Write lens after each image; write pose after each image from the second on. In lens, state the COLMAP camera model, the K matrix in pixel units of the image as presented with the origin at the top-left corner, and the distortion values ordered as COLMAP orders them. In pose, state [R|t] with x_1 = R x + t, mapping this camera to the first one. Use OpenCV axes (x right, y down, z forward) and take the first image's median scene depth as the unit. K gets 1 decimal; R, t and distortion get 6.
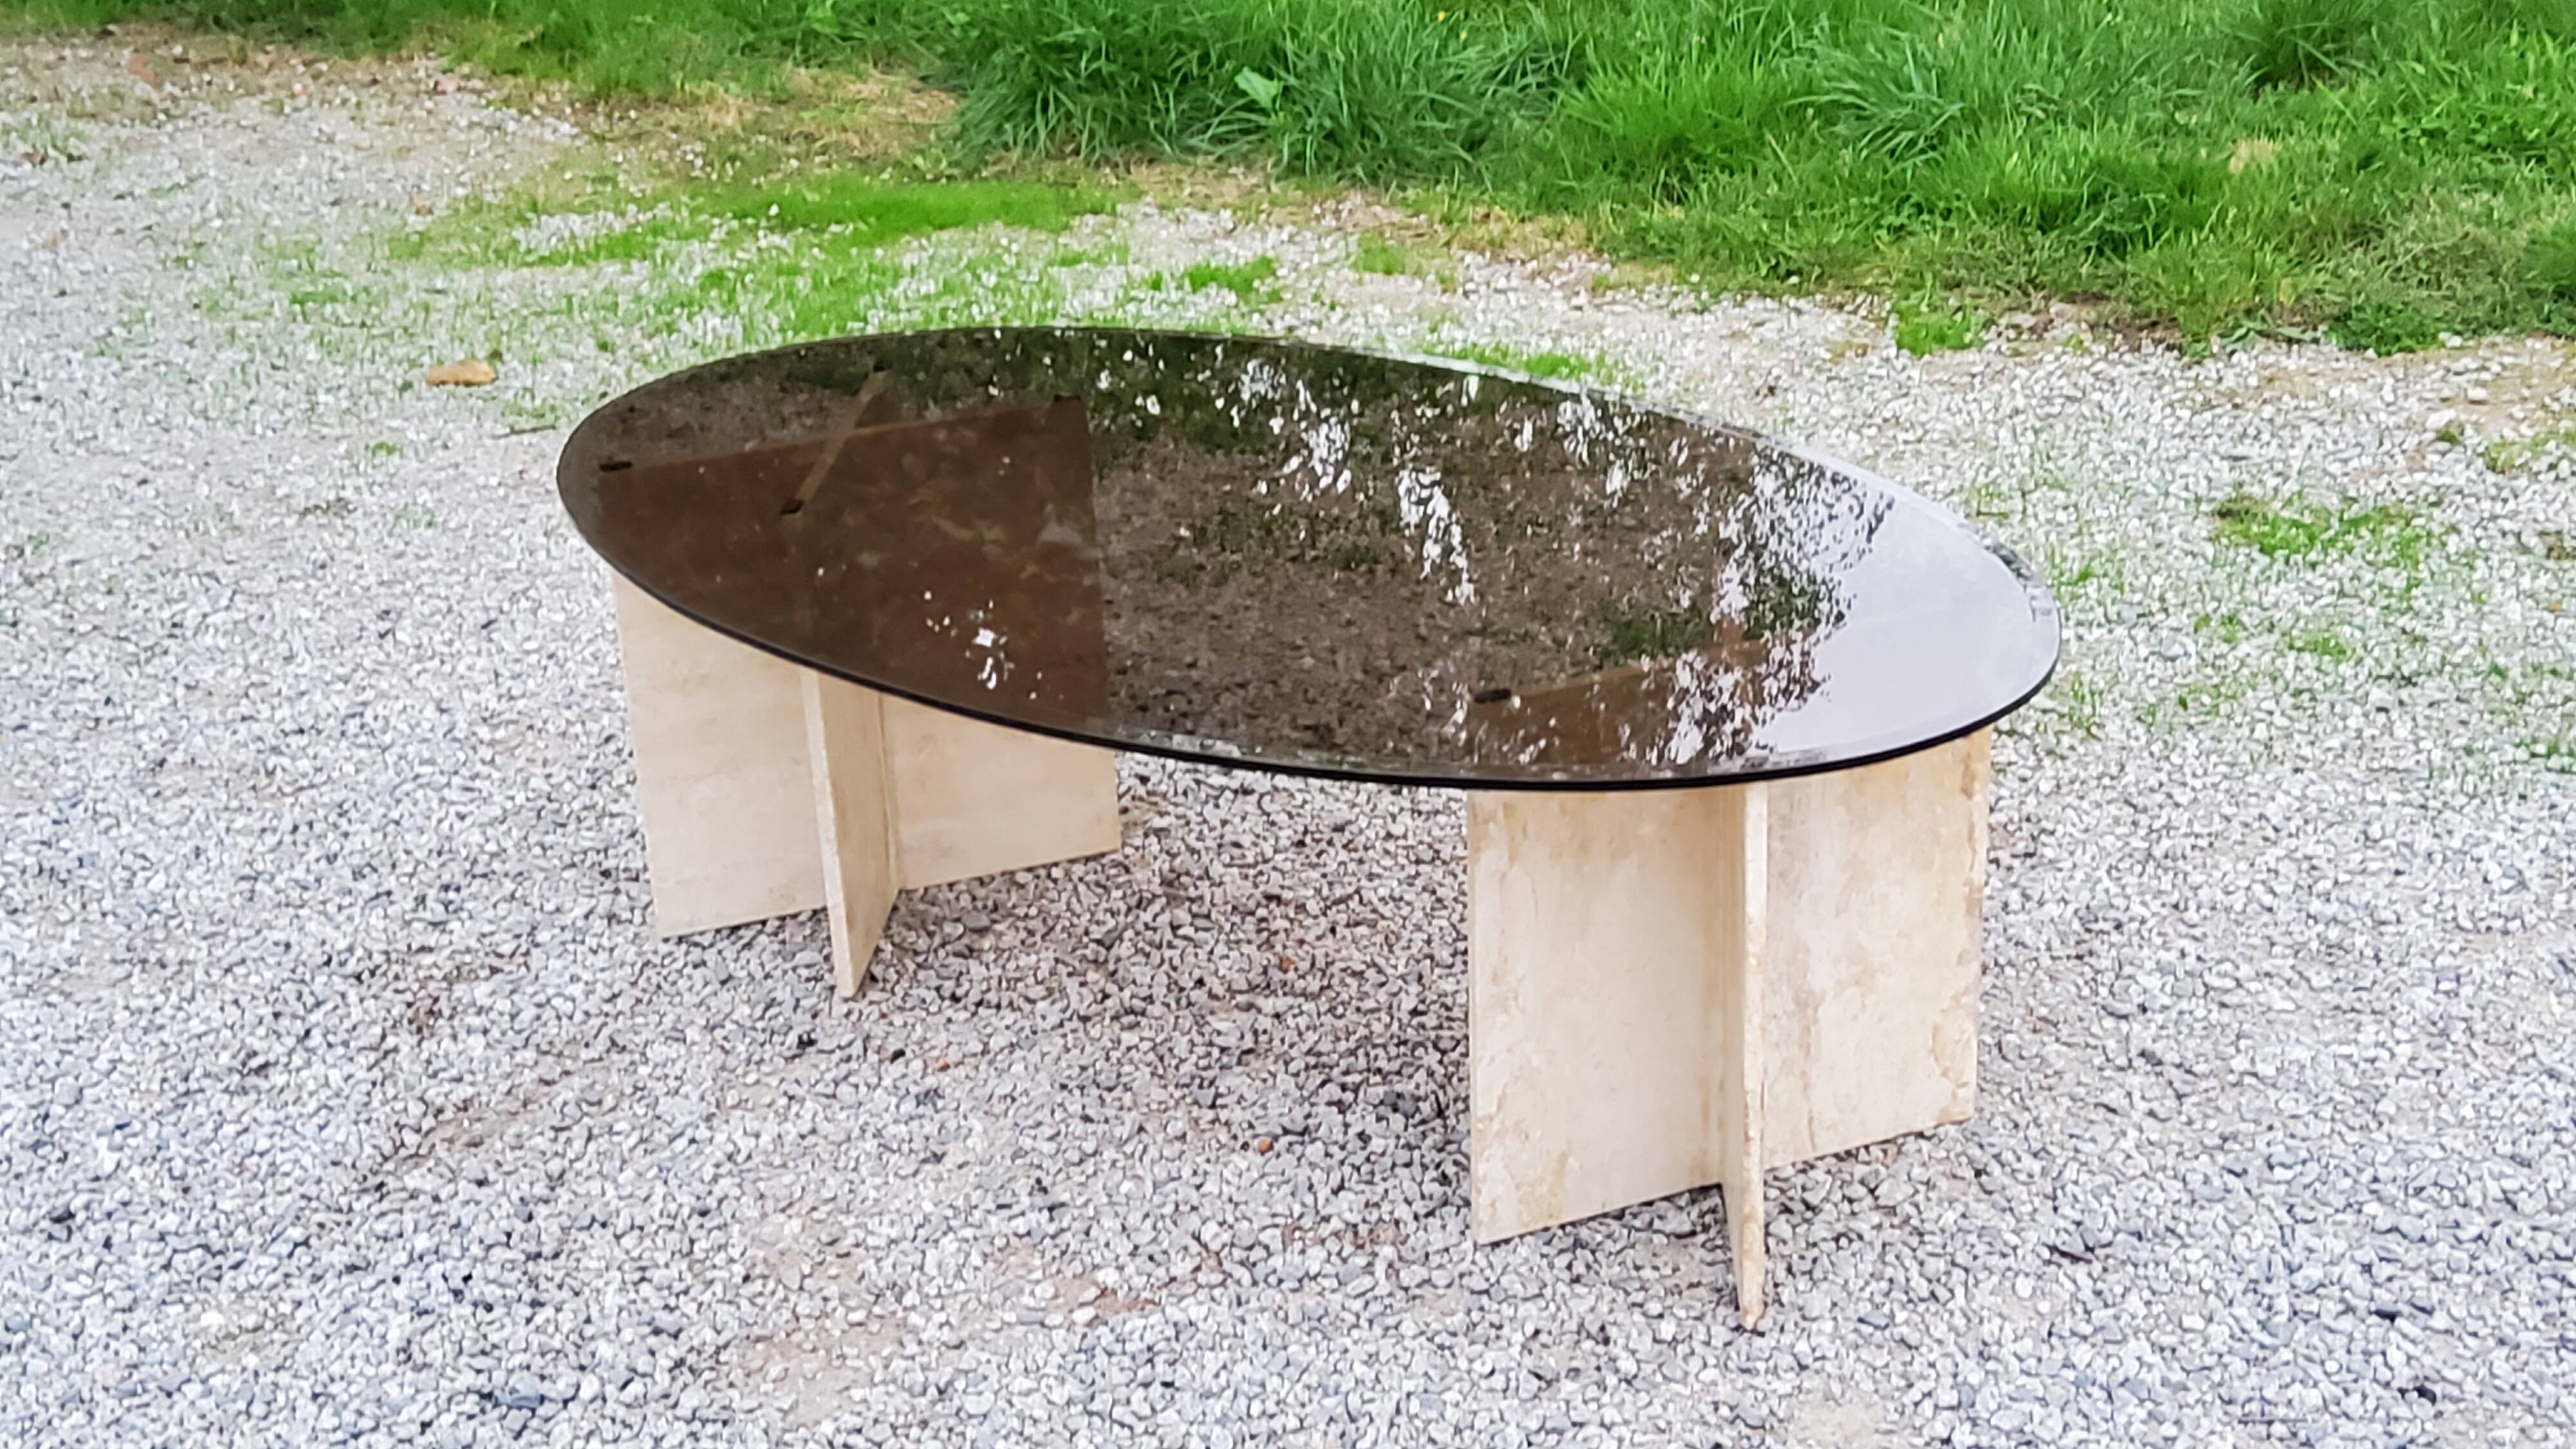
lens RADIAL K [[3842.1, 0, 1274.6], [0, 3842.1, 737.5], [0, 0, 1]] dist [0.113660, 0.000000]
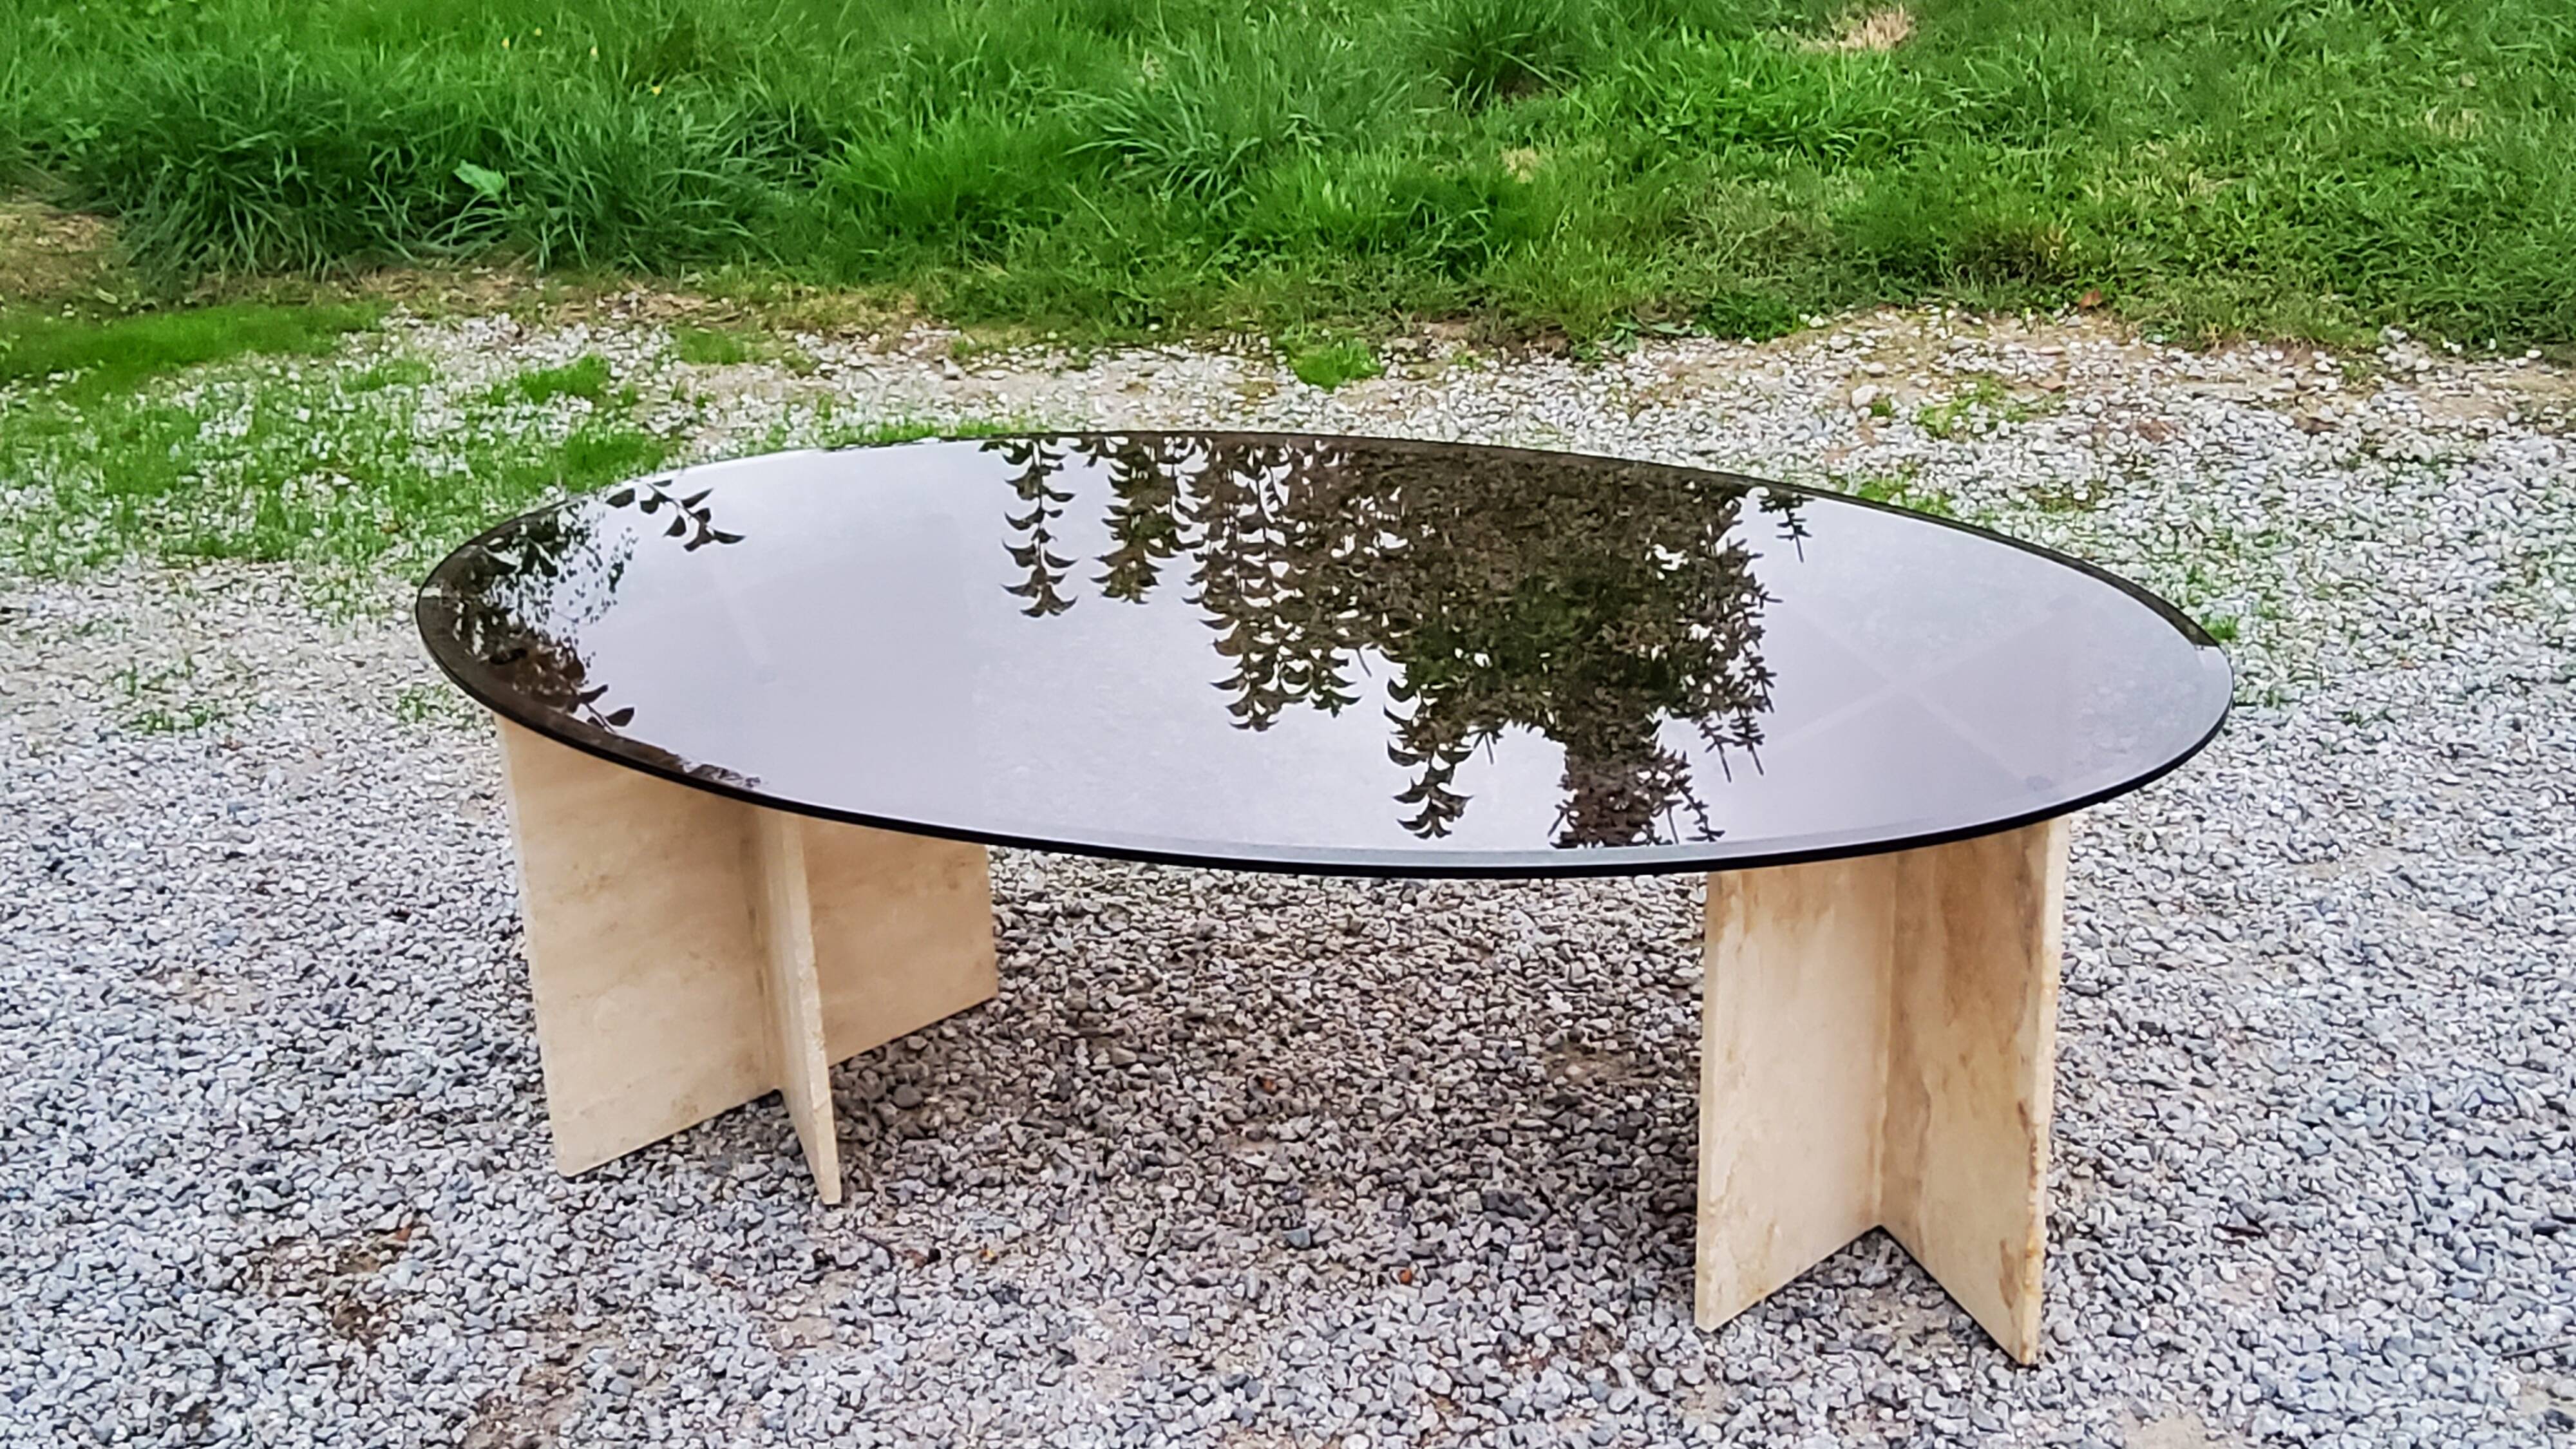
lens RADIAL K [[3842.1, 0, 1280.2], [0, 3842.1, 715.6], [0, 0, 1]] dist [0.113660, 0.000000]
pose [[0.926209, -0.137481, 0.351049, -0.280064], [0.143152, 0.989651, 0.009885, -0.035600], [-0.348775, 0.041098, 0.936305, 0.096767]]
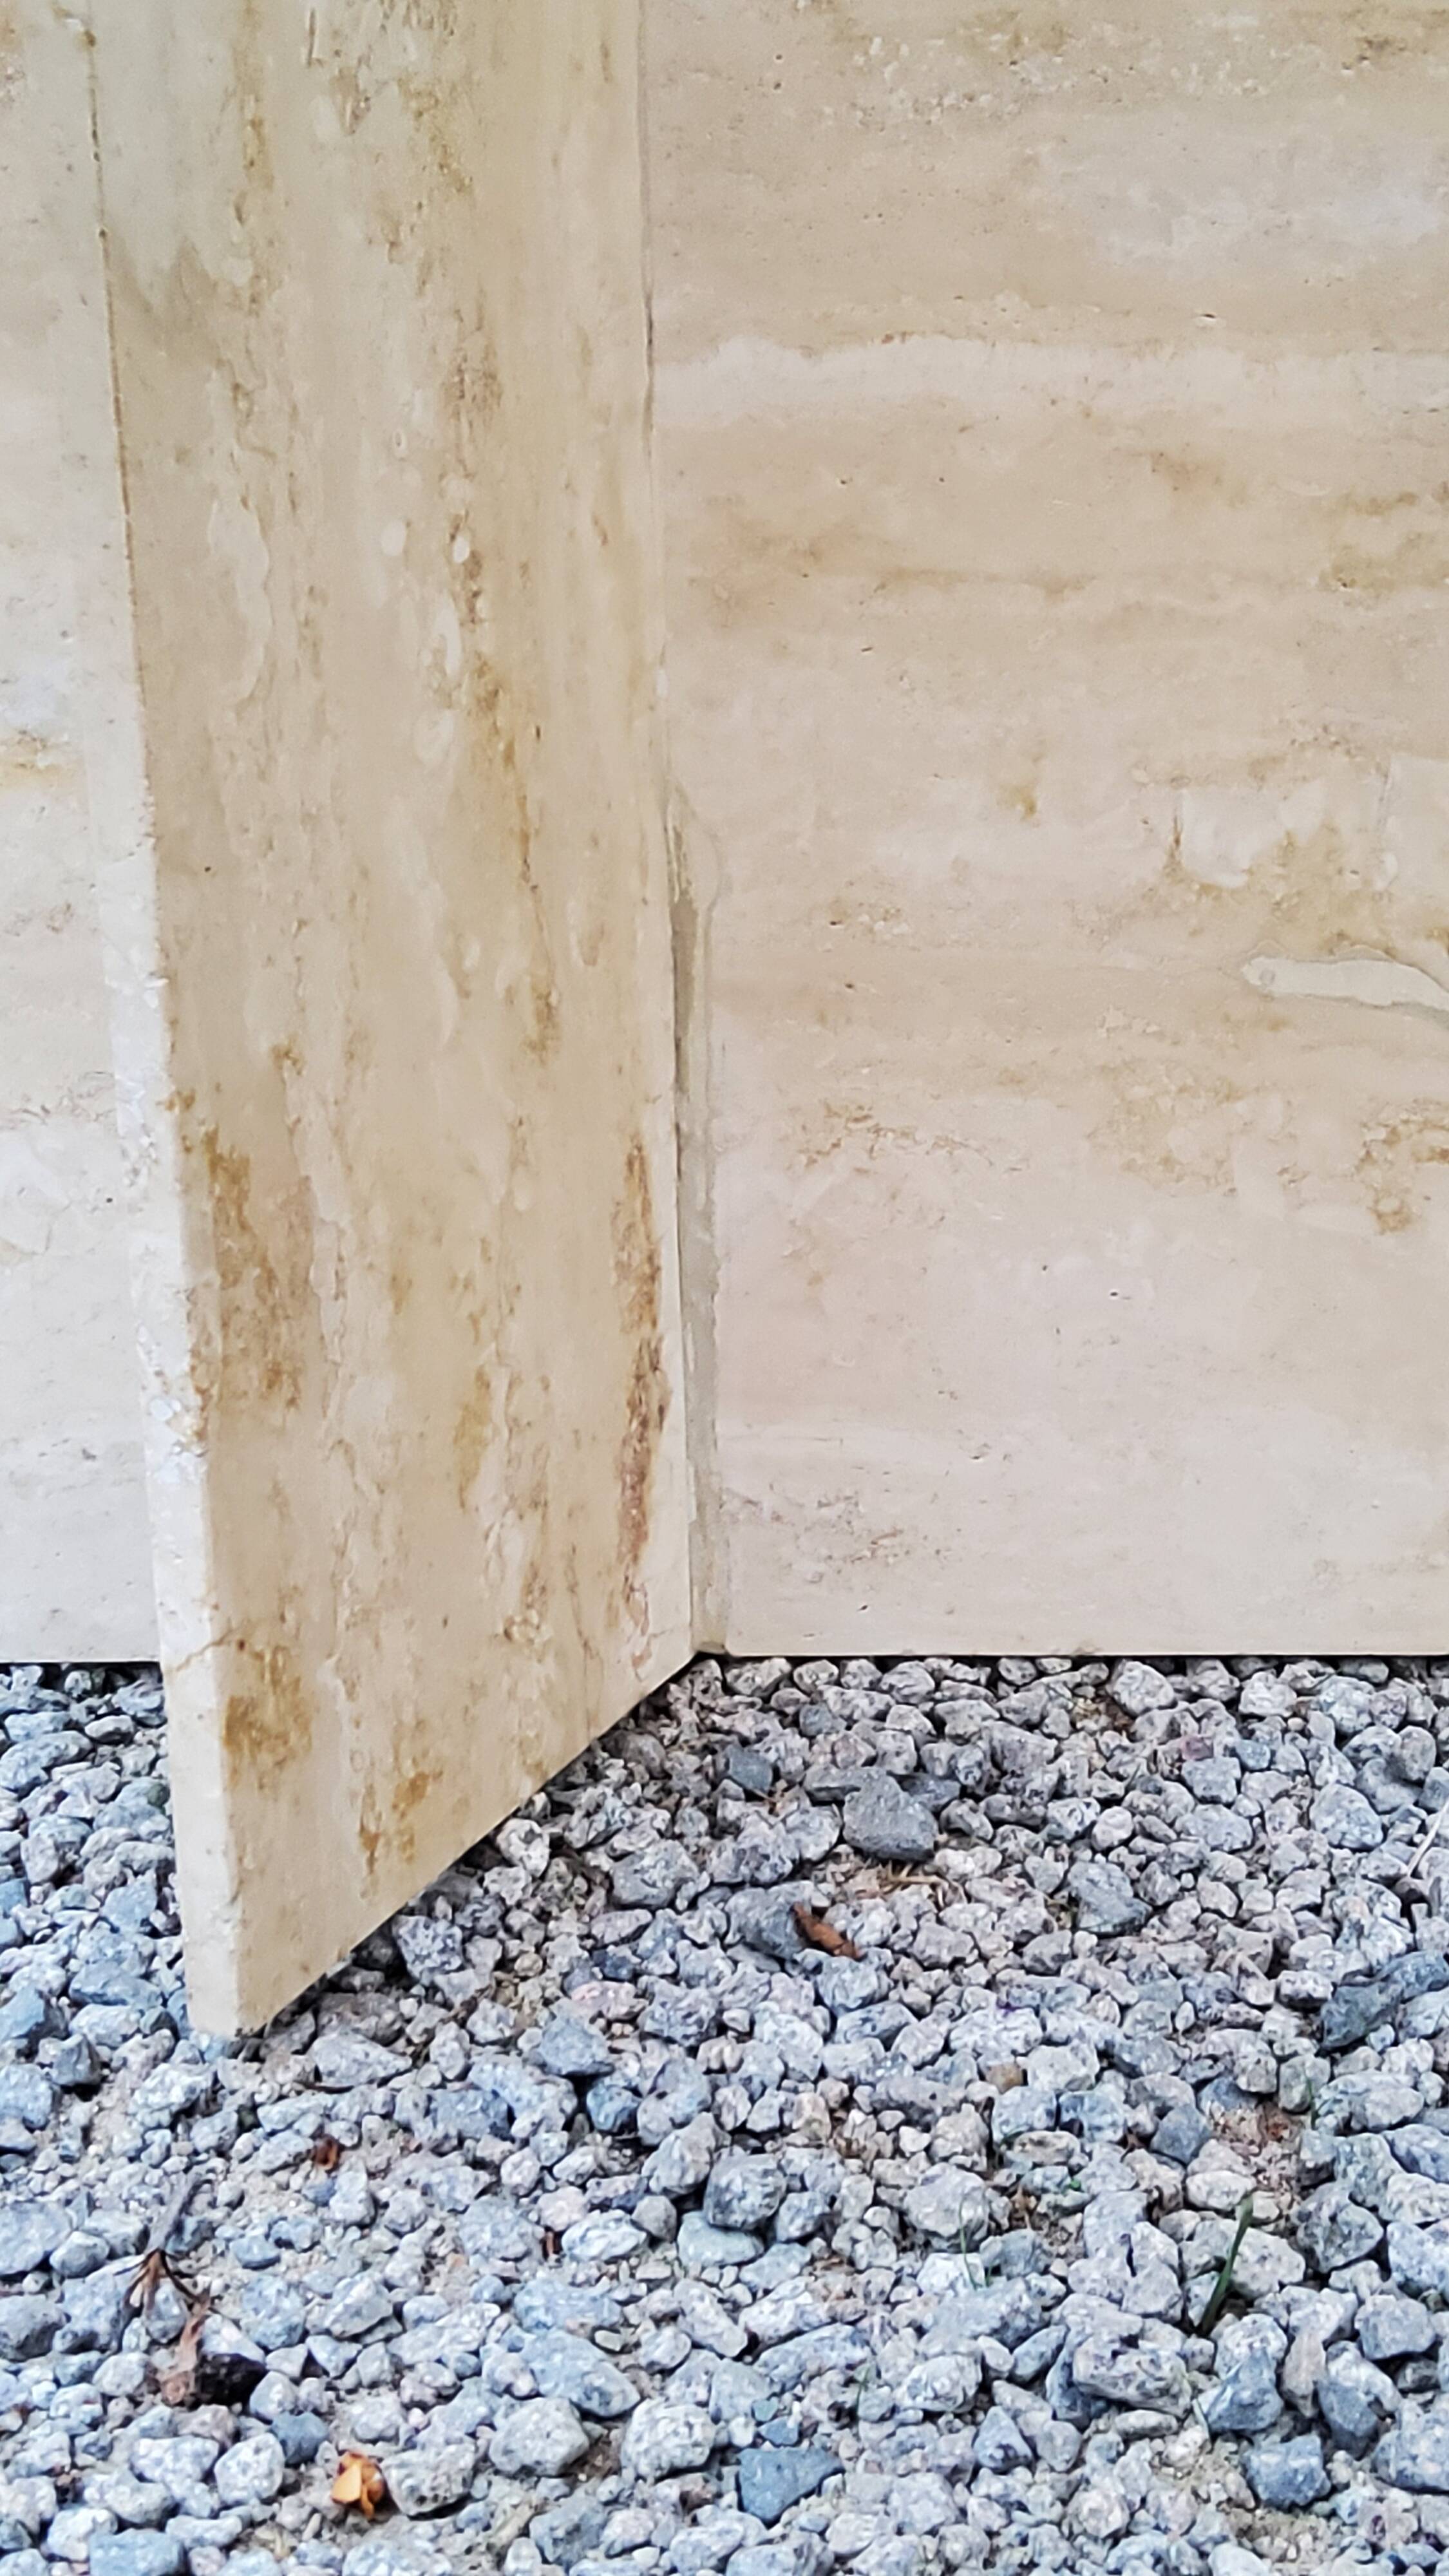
lens RADIAL K [[3842.1, 0, 728.7], [0, 3842.1, 1286.8], [0, 0, 1]] dist [0.113660, 0.000000]
pose [[0.929559, 0.155234, -0.334398, -0.004568], [-0.168747, 0.985592, -0.011553, 0.015264], [0.327787, 0.067168, 0.942361, 0.684526]]
